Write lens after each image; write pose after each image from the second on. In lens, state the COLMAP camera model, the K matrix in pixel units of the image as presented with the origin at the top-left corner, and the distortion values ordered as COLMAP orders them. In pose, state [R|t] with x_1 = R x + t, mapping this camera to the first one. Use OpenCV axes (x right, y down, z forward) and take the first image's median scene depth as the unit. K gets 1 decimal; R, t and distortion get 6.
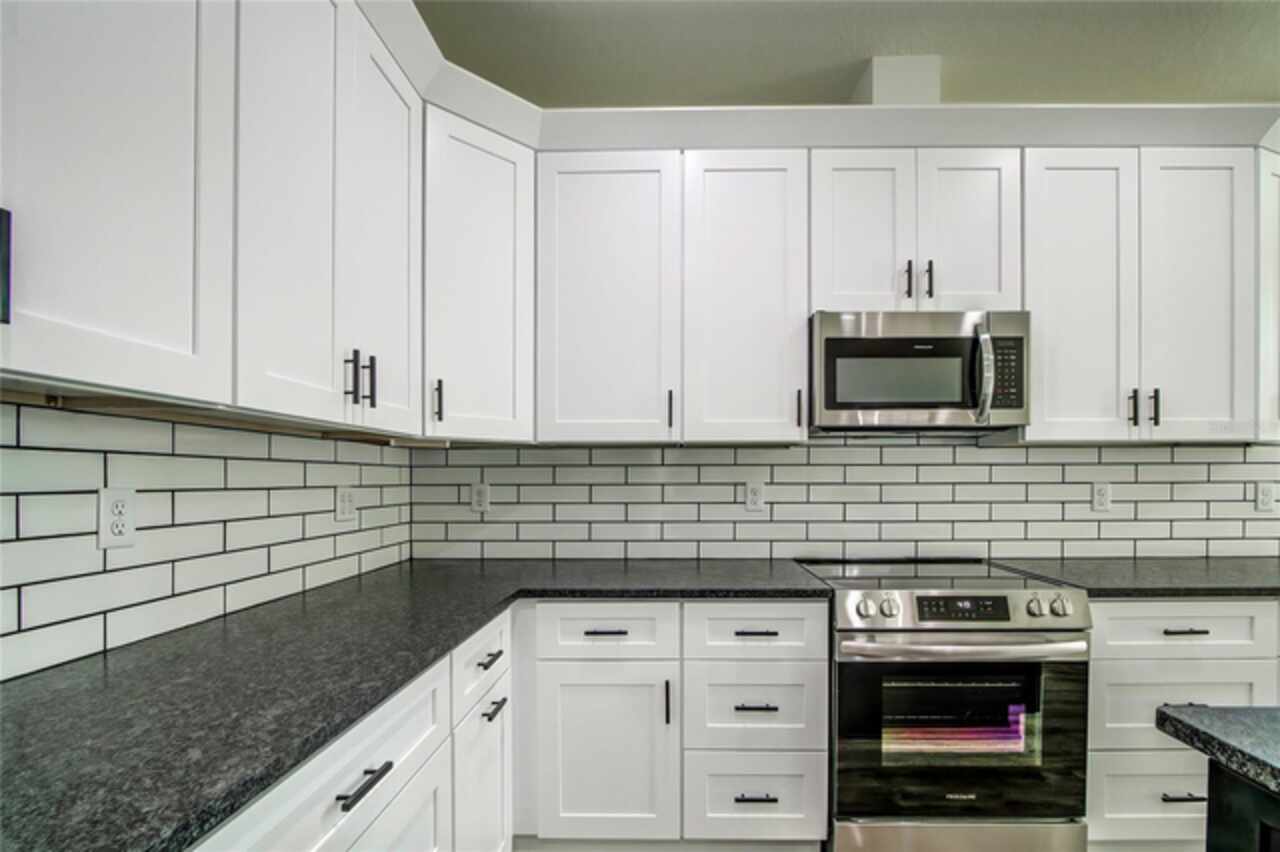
lens RADIAL K [[571.2, 0, 672.3], [0, 571.2, 477.0], [0, 0, 1]] dist [-0.014727, 0.000753]
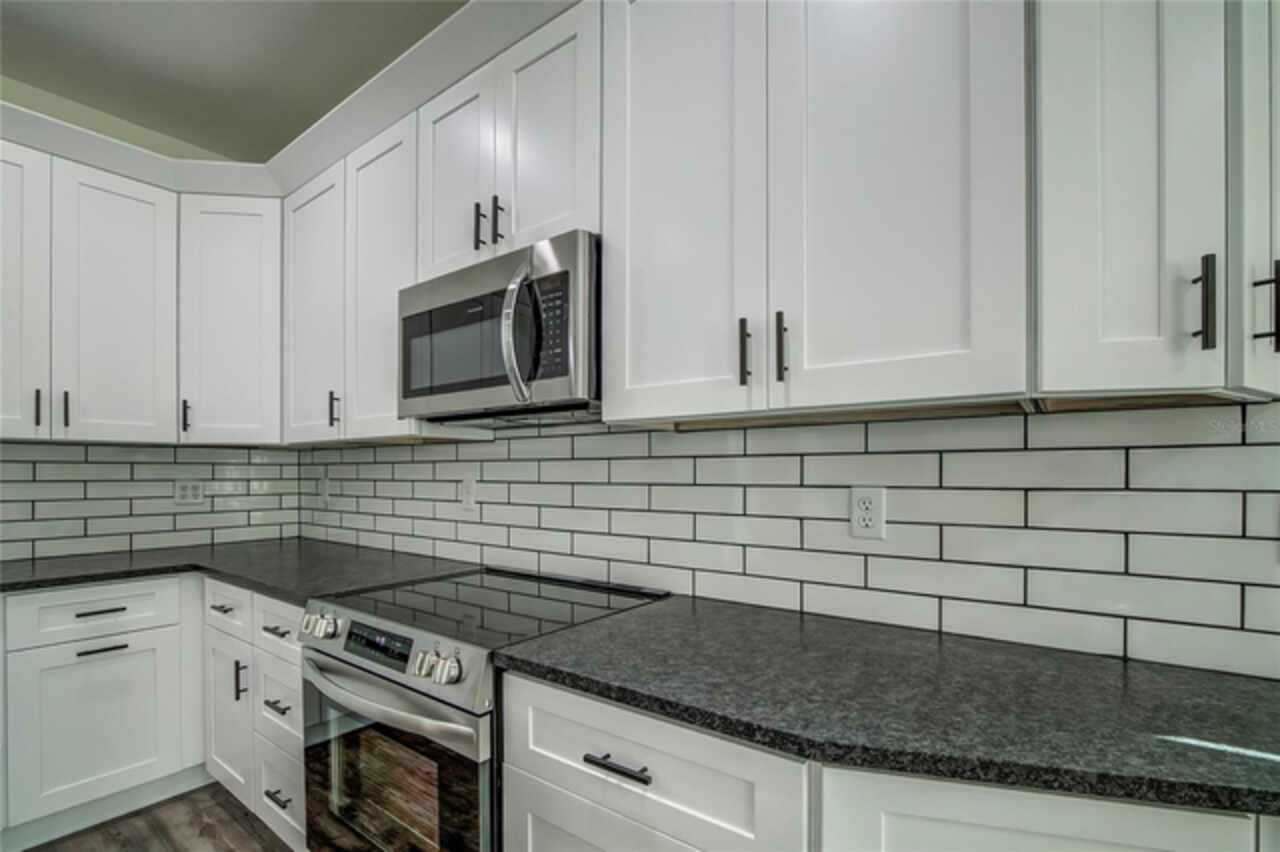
lens RADIAL K [[571.2, 0, 649.6], [0, 571.2, 465.6], [0, 0, 1]] dist [-0.014727, 0.000753]
pose [[0.811111, -0.004210, -0.584878, 1.049950], [-0.001363, 0.999958, -0.009088, -0.006385], [0.584891, 0.008169, 0.811071, 0.484688]]
